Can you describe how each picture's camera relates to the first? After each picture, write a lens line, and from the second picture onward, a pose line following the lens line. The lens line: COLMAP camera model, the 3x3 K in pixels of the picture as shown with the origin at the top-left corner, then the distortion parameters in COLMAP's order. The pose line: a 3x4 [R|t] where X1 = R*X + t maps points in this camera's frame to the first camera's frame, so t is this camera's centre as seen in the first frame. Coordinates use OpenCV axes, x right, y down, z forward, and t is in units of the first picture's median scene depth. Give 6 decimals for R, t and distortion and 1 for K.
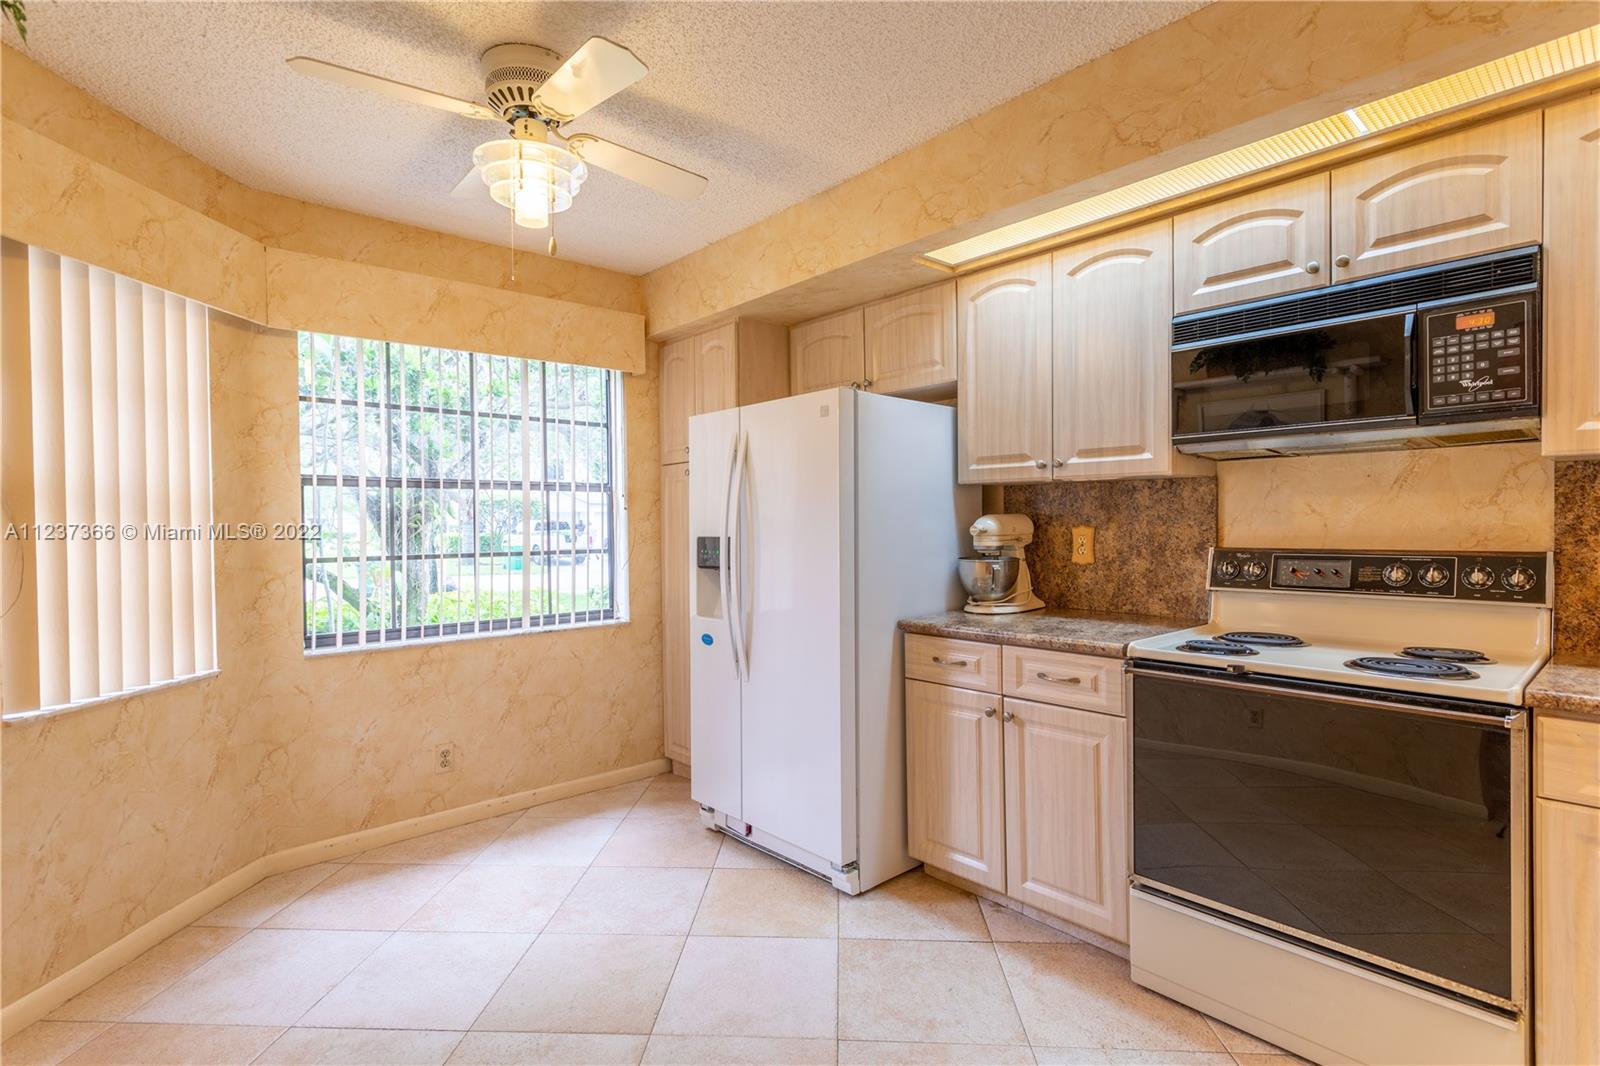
lens RADIAL K [[767.3, 0, 794.0], [0, 767.3, 531.0], [0, 0, 1]] dist [0.000896, 0.000536]
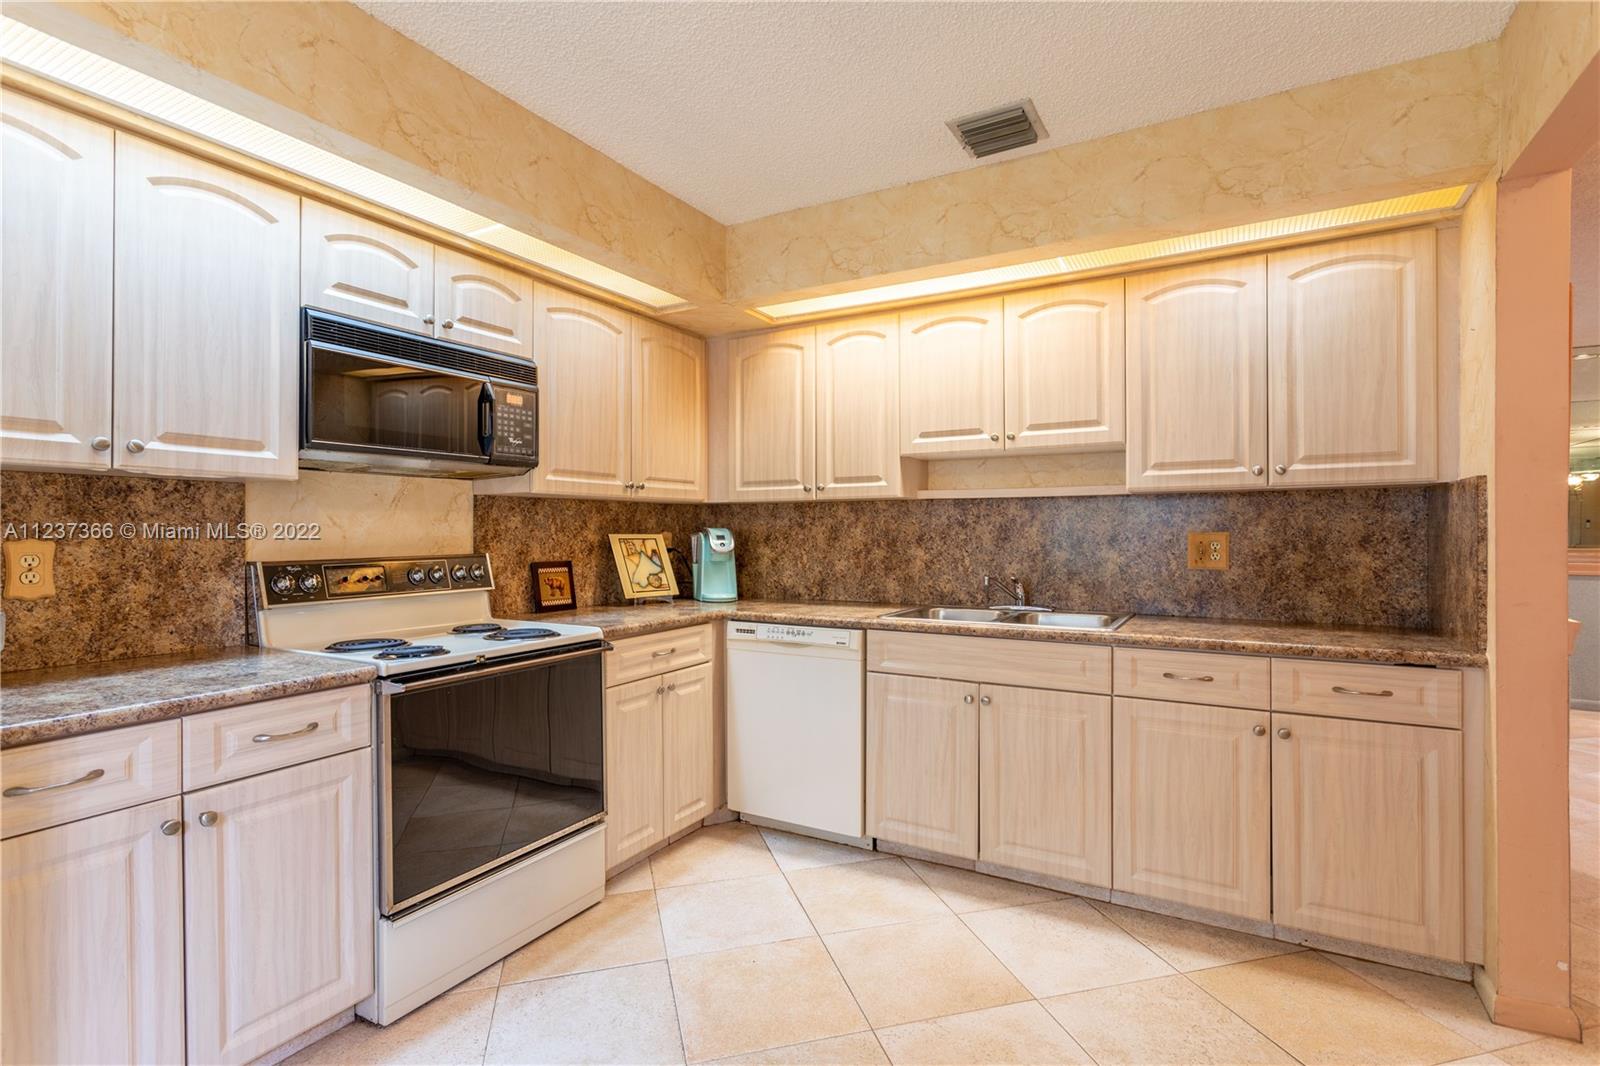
lens RADIAL K [[767.3, 0, 794.1], [0, 767.3, 531.8], [0, 0, 1]] dist [0.000896, 0.000536]
pose [[-0.317719, 0.010278, 0.948129, -0.667195], [0.018411, 0.999820, -0.004669, 0.002460], [-0.948006, 0.015972, -0.317851, 0.904308]]
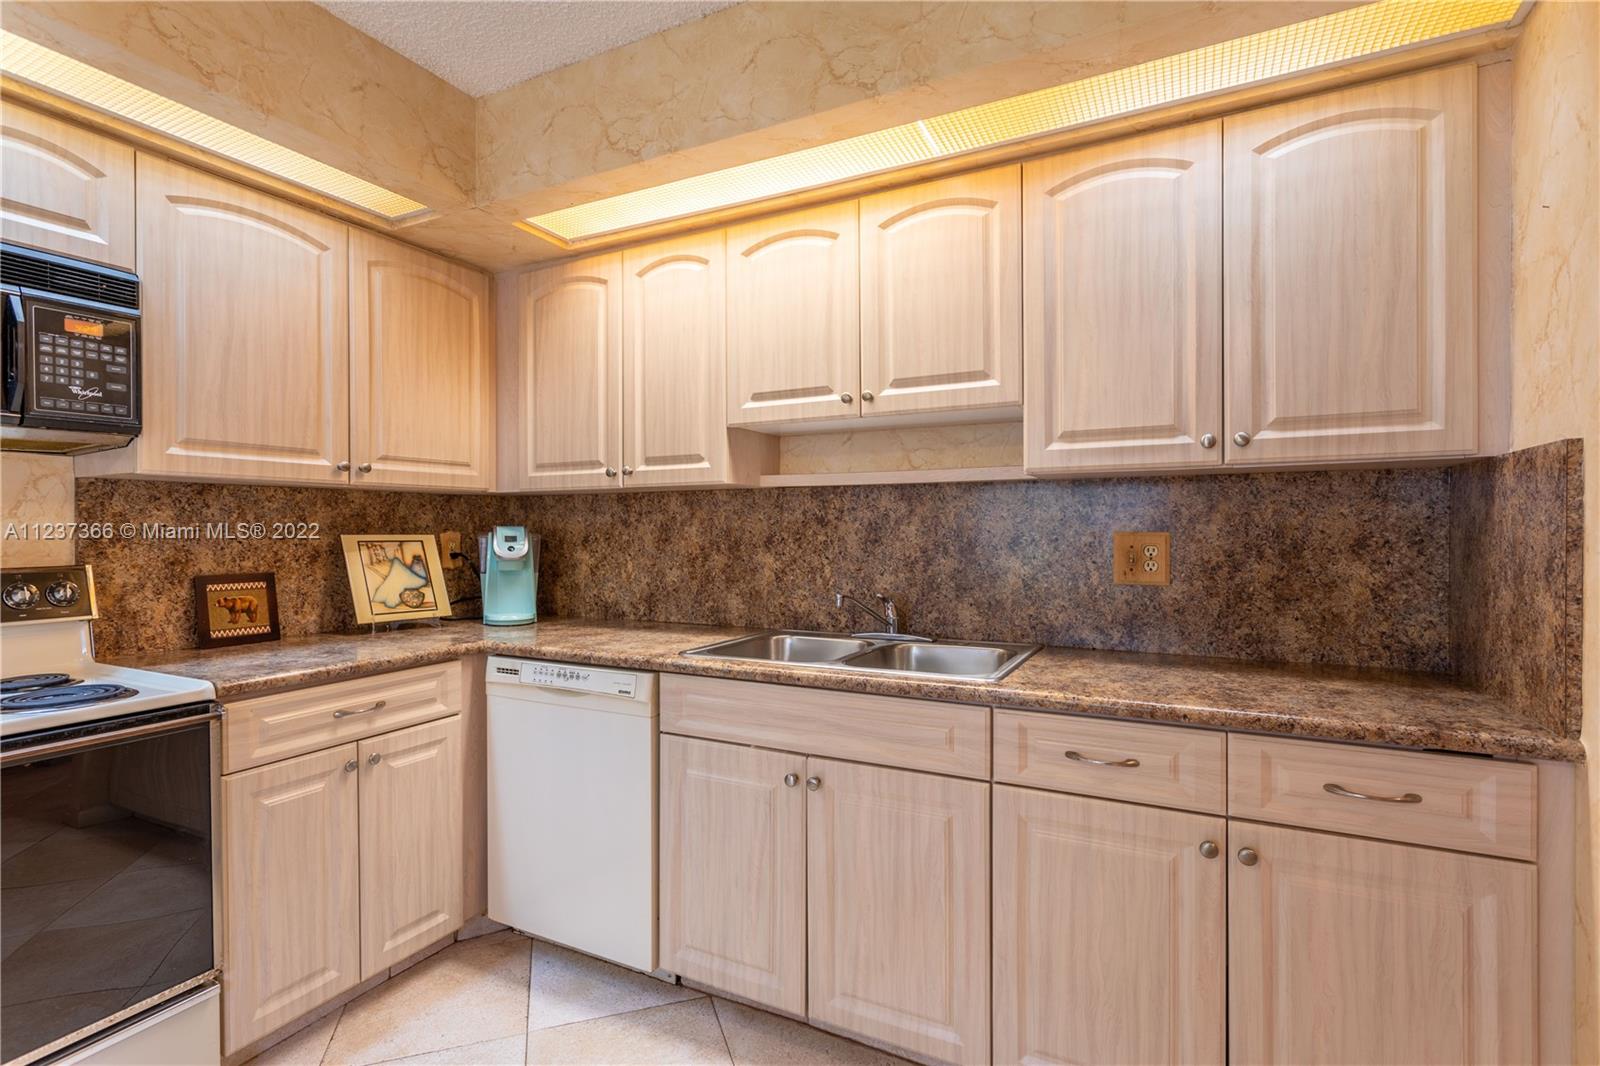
lens RADIAL K [[767.3, 0, 794.7], [0, 767.3, 532.7], [0, 0, 1]] dist [0.000896, 0.000536]
pose [[-0.359036, 0.005871, 0.933305, -0.318021], [0.019193, 0.999815, 0.001094, 0.001223], [-0.933126, 0.018305, -0.359082, 0.484659]]
